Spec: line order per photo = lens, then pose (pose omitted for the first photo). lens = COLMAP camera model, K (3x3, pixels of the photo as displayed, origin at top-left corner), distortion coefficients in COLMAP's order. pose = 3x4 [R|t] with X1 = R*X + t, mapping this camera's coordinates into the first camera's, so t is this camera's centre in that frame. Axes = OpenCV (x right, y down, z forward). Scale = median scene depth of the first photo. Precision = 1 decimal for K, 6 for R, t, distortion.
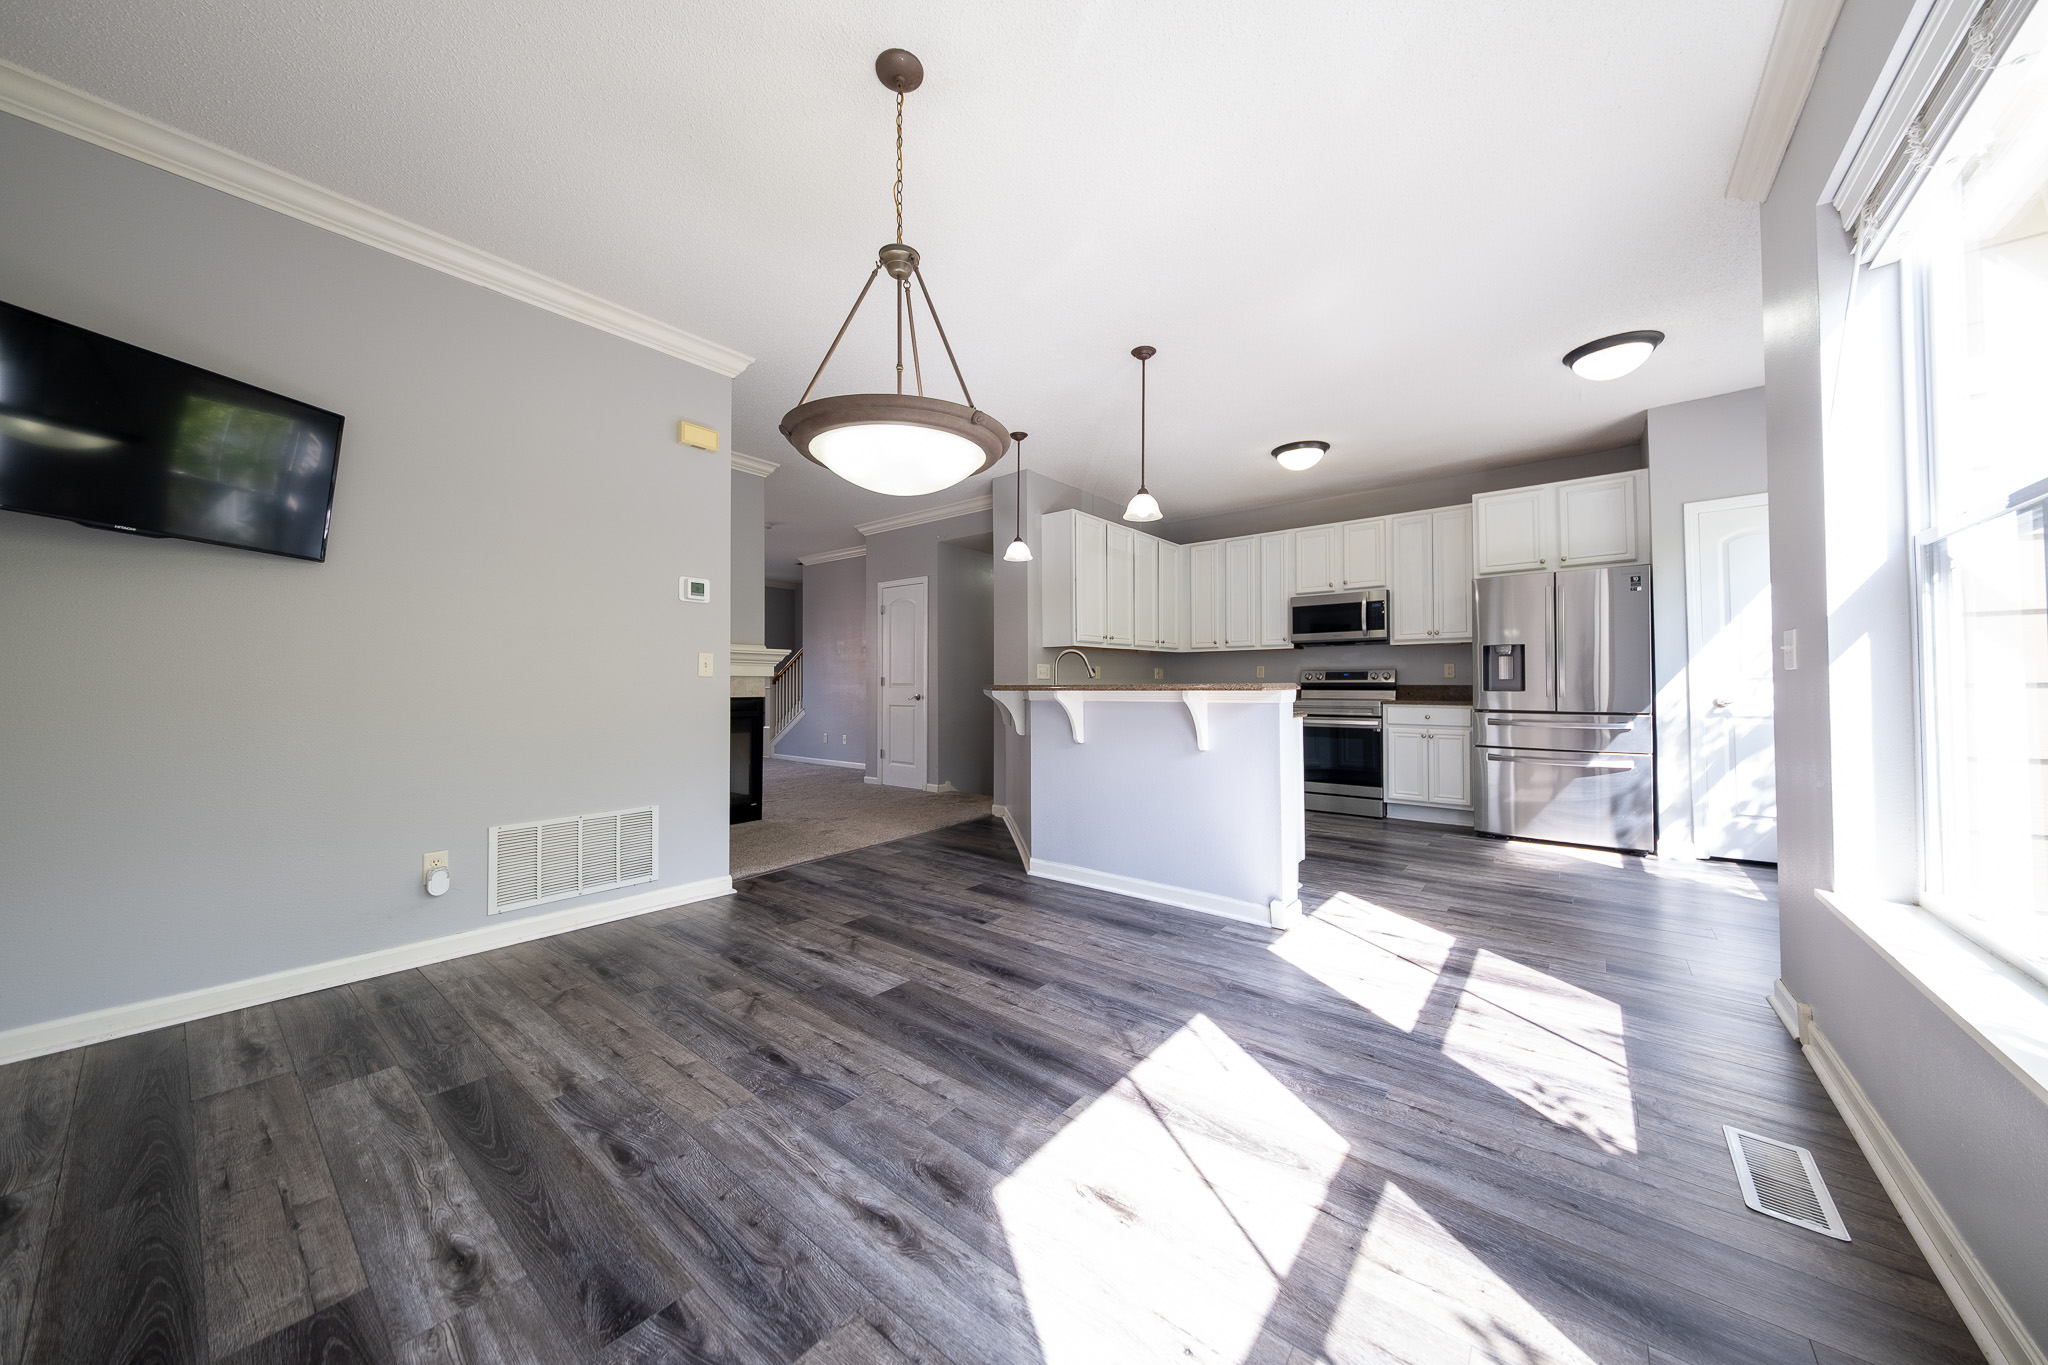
lens RADIAL K [[685.0, 0, 1013.0], [0, 685.0, 676.1], [0, 0, 1]] dist [0.007245, -0.003267]
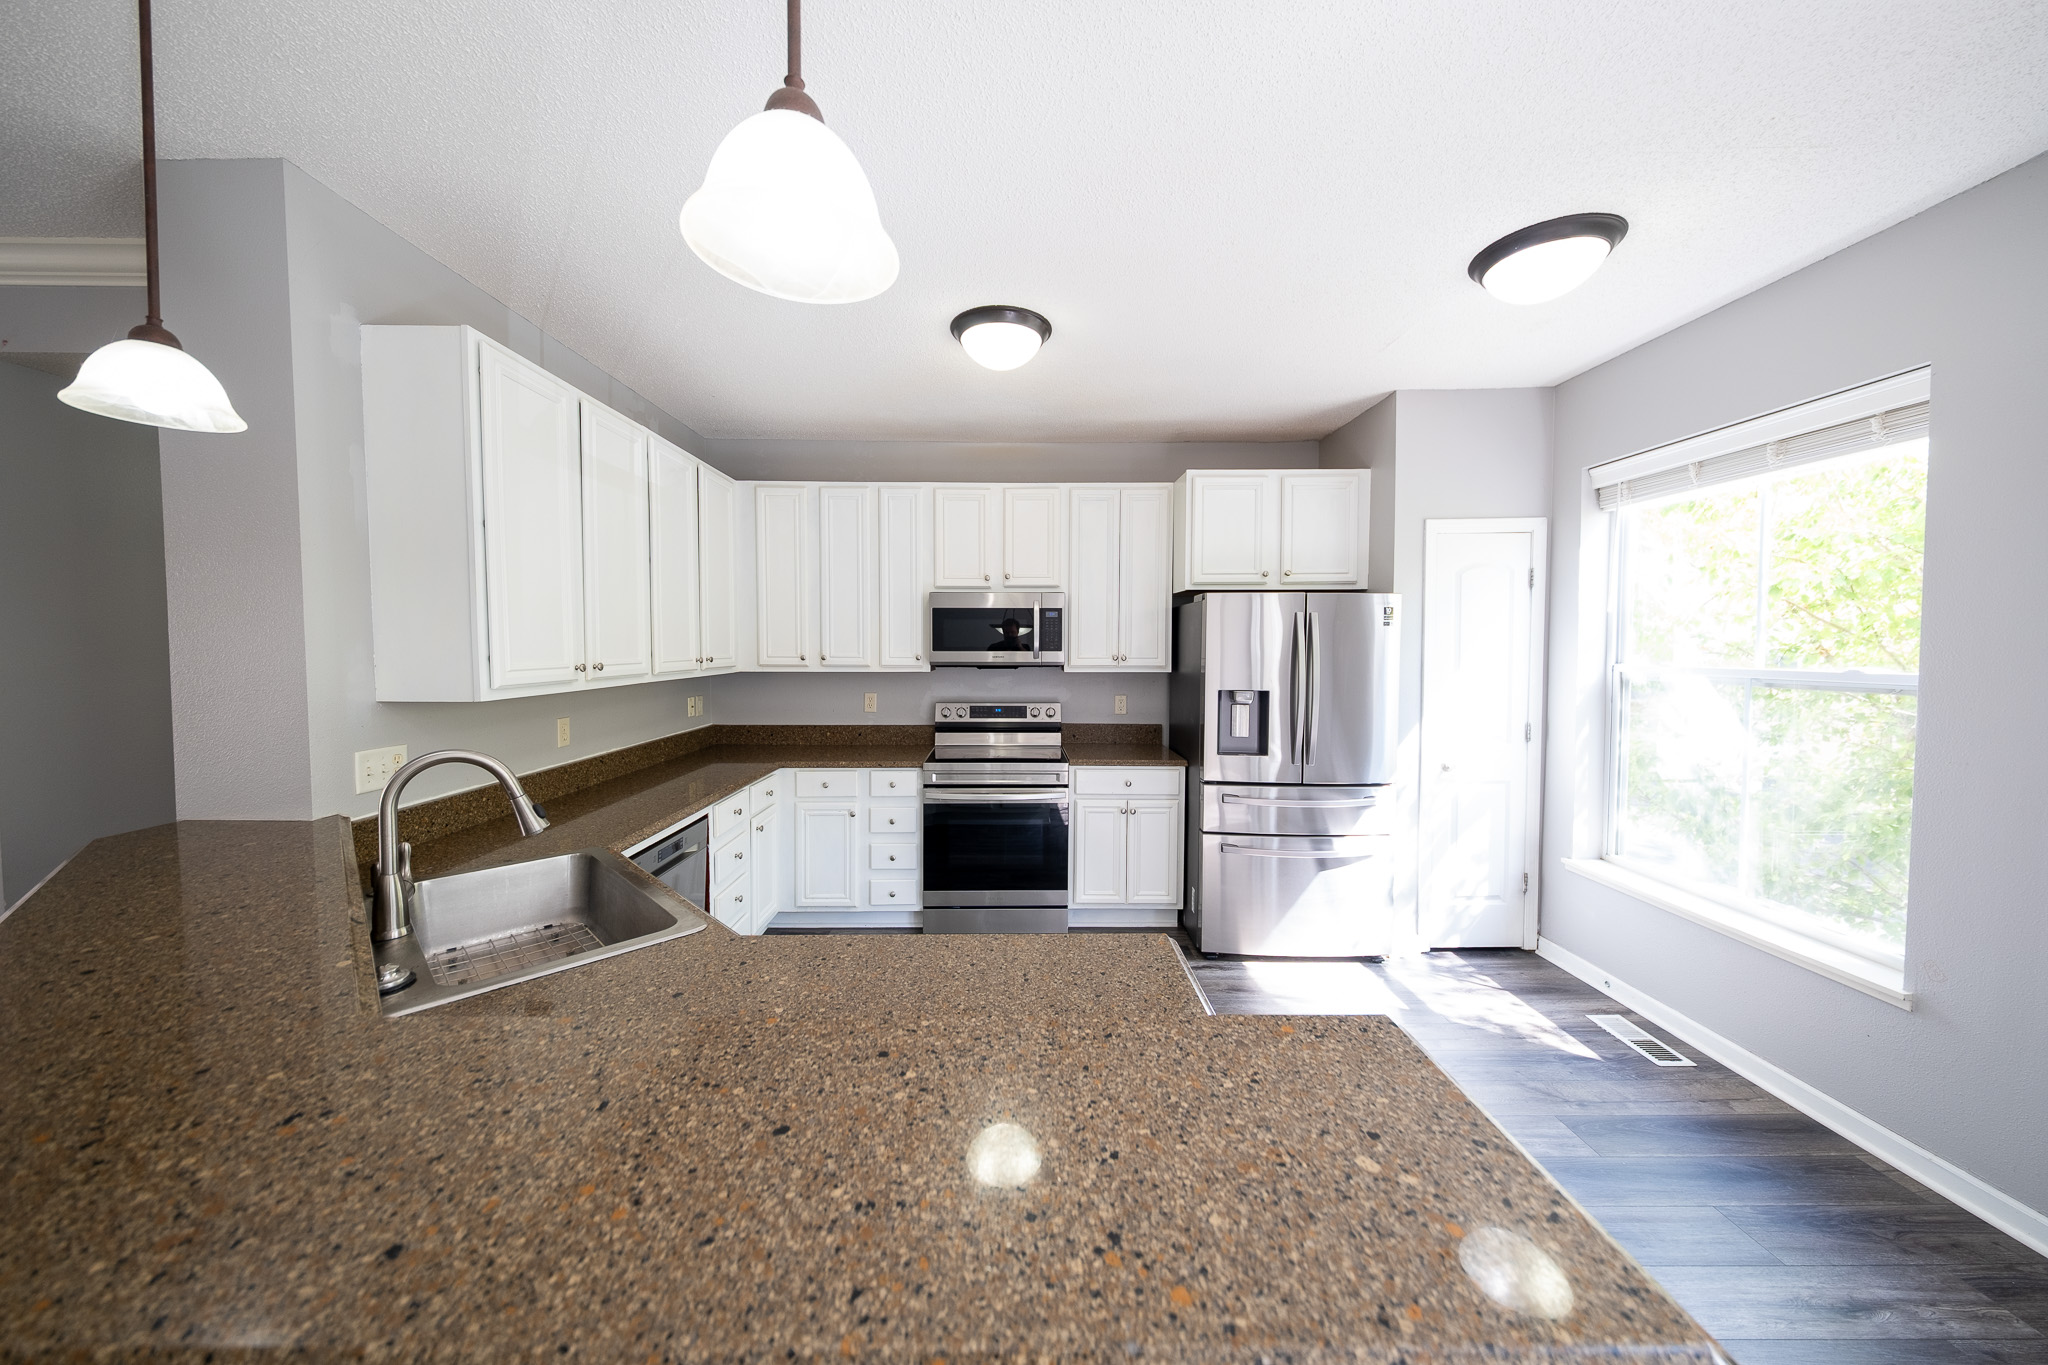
lens RADIAL K [[685.0, 0, 1013.0], [0, 685.0, 676.1], [0, 0, 1]] dist [0.007245, -0.003267]
pose [[0.775219, -0.023892, 0.631240, 0.152348], [-0.010536, 0.998656, 0.050738, -0.158894], [-0.631604, -0.045983, 0.773926, 1.042645]]
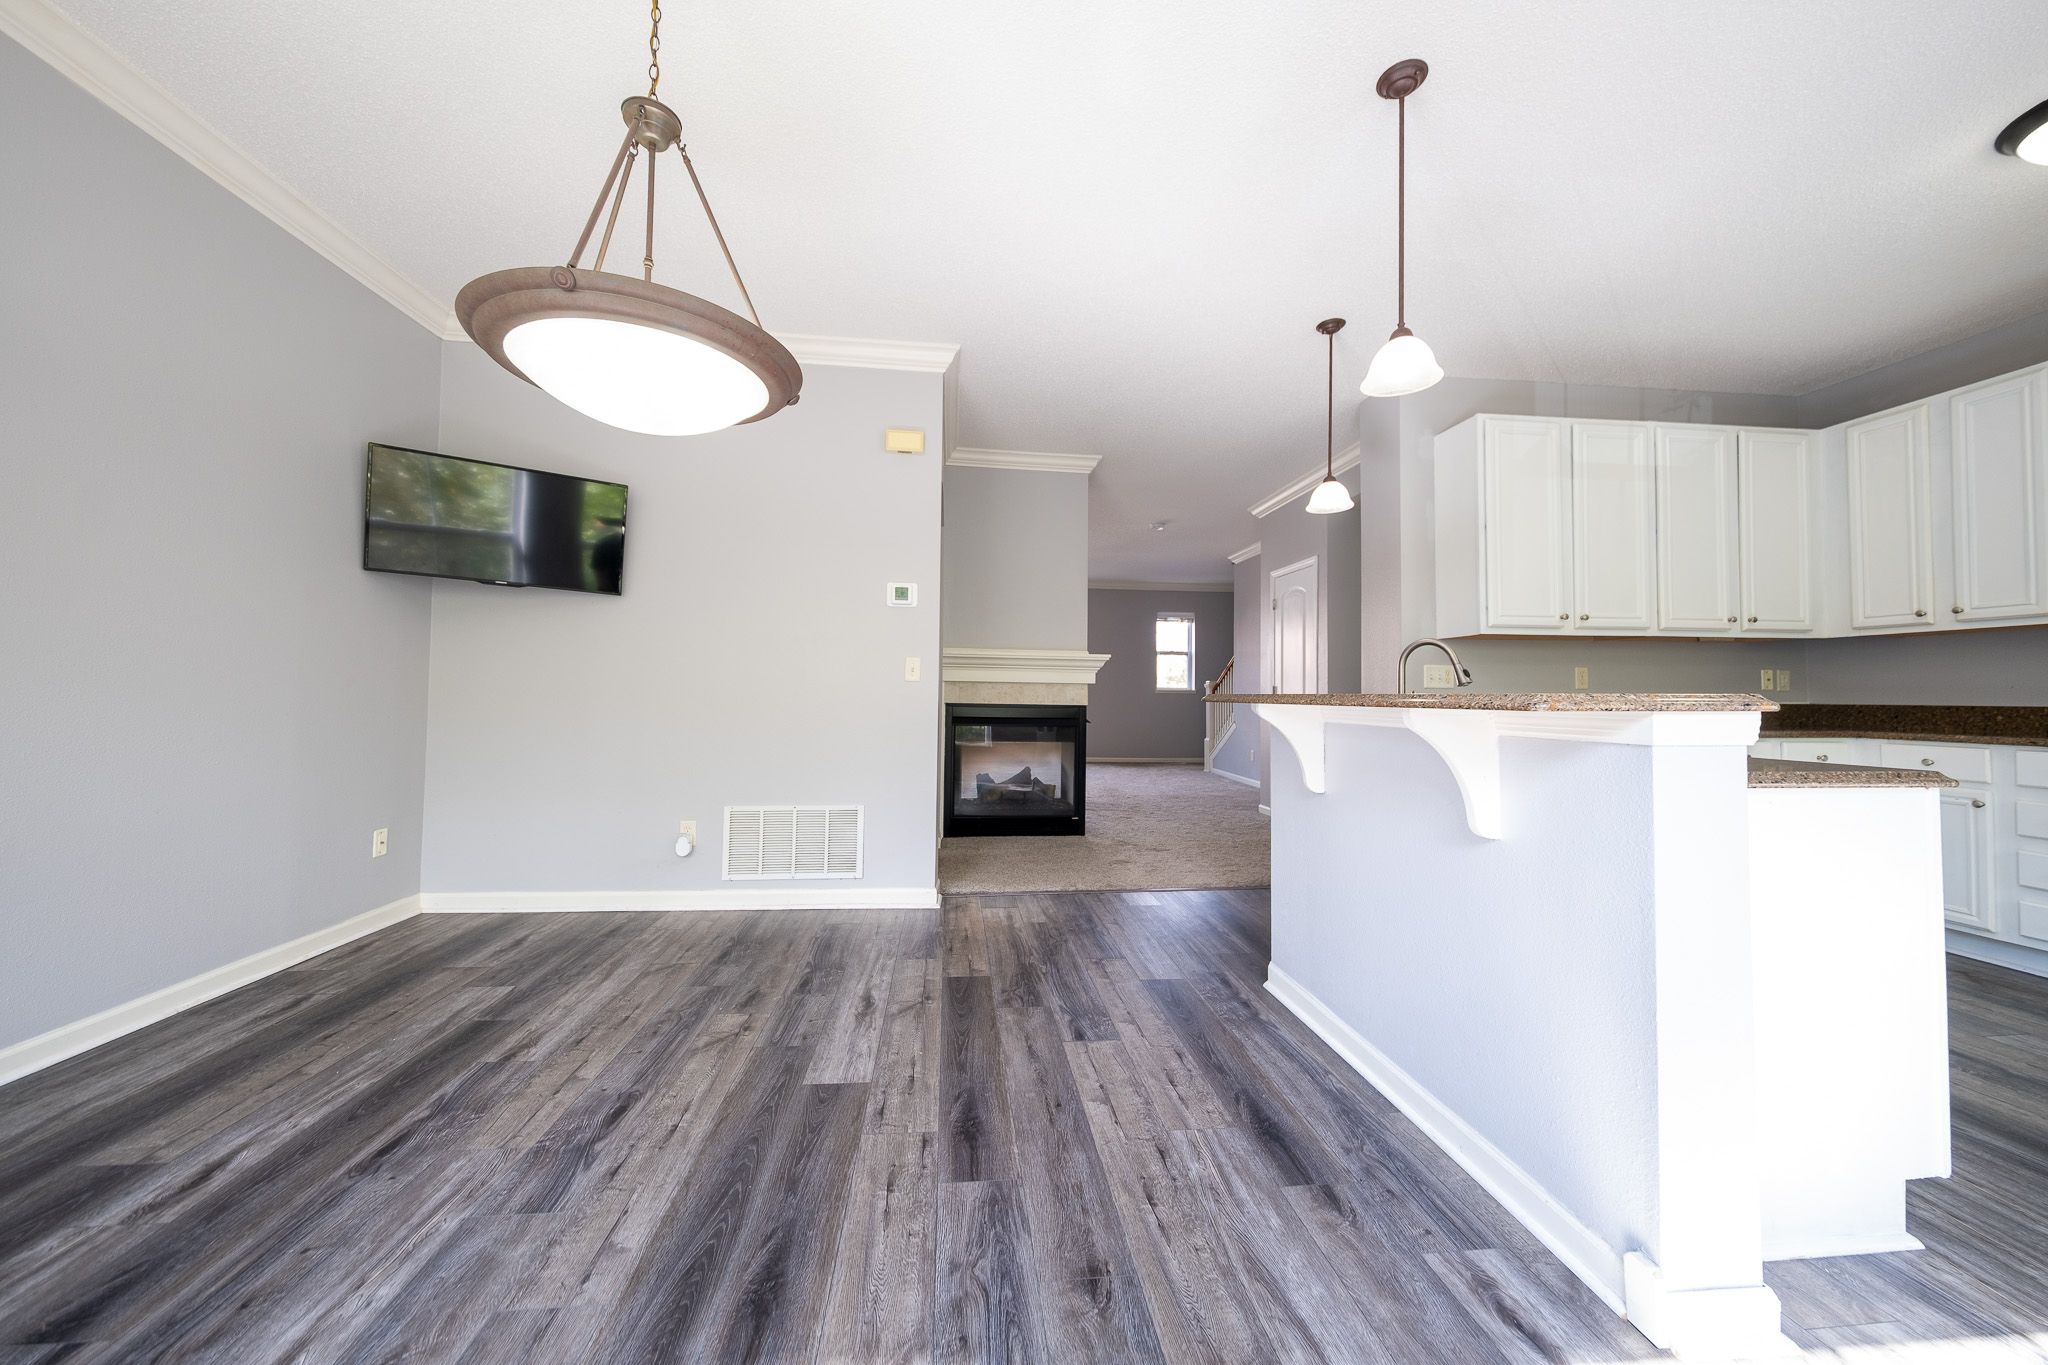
lens RADIAL K [[685.0, 0, 1013.0], [0, 685.0, 676.1], [0, 0, 1]] dist [0.007245, -0.003267]
pose [[0.706388, -0.007654, -0.707784, 0.450409], [-0.004009, 0.999882, -0.014813, 0.008658], [0.707814, 0.013302, 0.706274, 0.520932]]
